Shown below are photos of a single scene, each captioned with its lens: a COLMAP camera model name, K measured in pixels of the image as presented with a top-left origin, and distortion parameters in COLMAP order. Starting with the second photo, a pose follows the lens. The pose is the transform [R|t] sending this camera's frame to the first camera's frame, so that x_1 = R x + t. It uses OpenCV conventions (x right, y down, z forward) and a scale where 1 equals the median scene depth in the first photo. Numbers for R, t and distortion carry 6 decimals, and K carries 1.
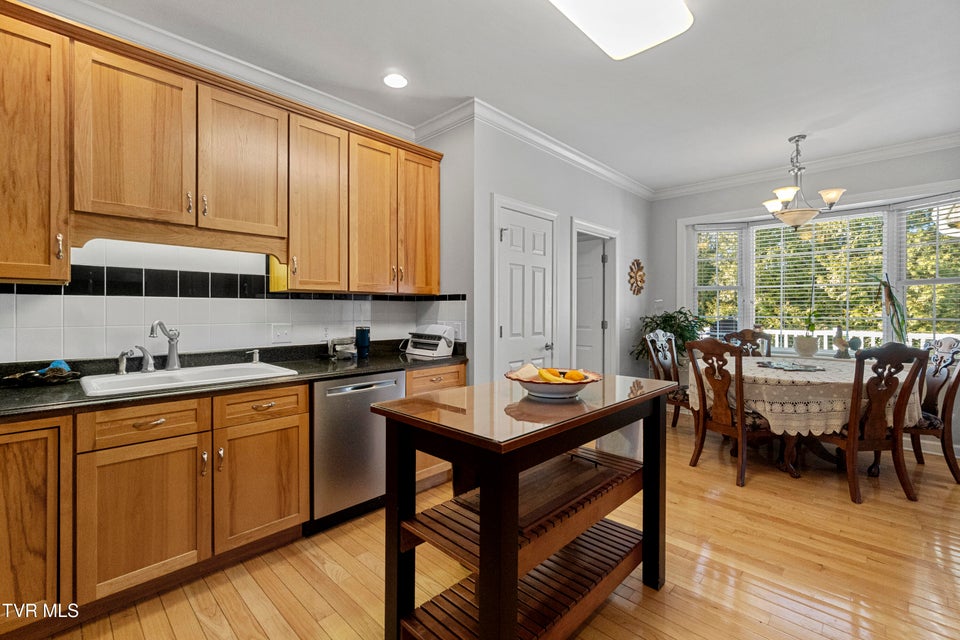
lens RADIAL K [[417.9, 0, 478.0], [0, 417.9, 312.6], [0, 0, 1]] dist [-0.001044, 0.000718]
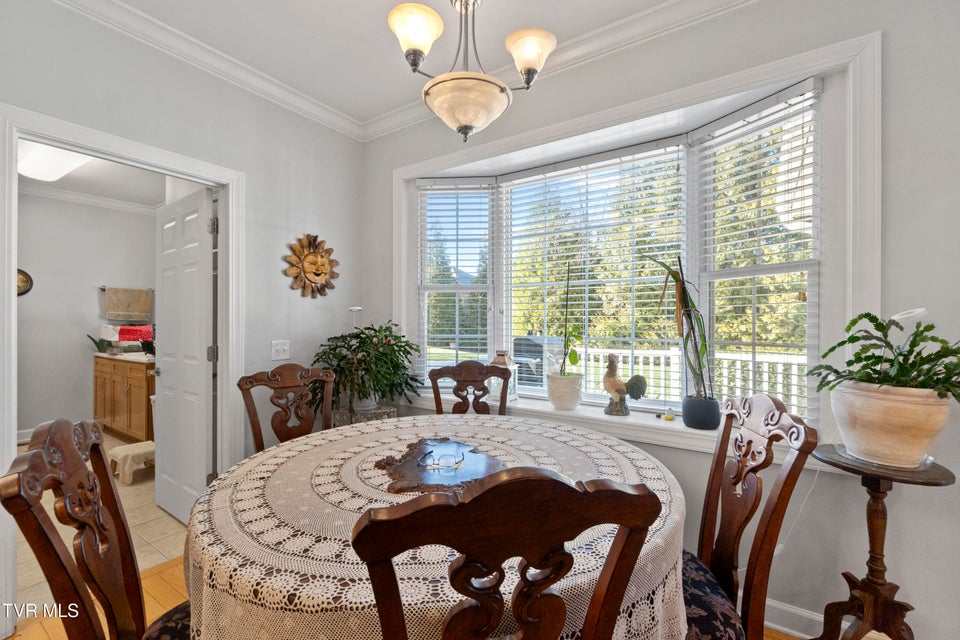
lens RADIAL K [[417.9, 0, 471.4], [0, 417.9, 323.0], [0, 0, 1]] dist [-0.001044, 0.000718]
pose [[0.985176, 0.001889, 0.171537, 0.823446], [-0.000744, 0.999977, -0.006743, -0.008511], [-0.171545, 0.006515, 0.985155, 0.686045]]
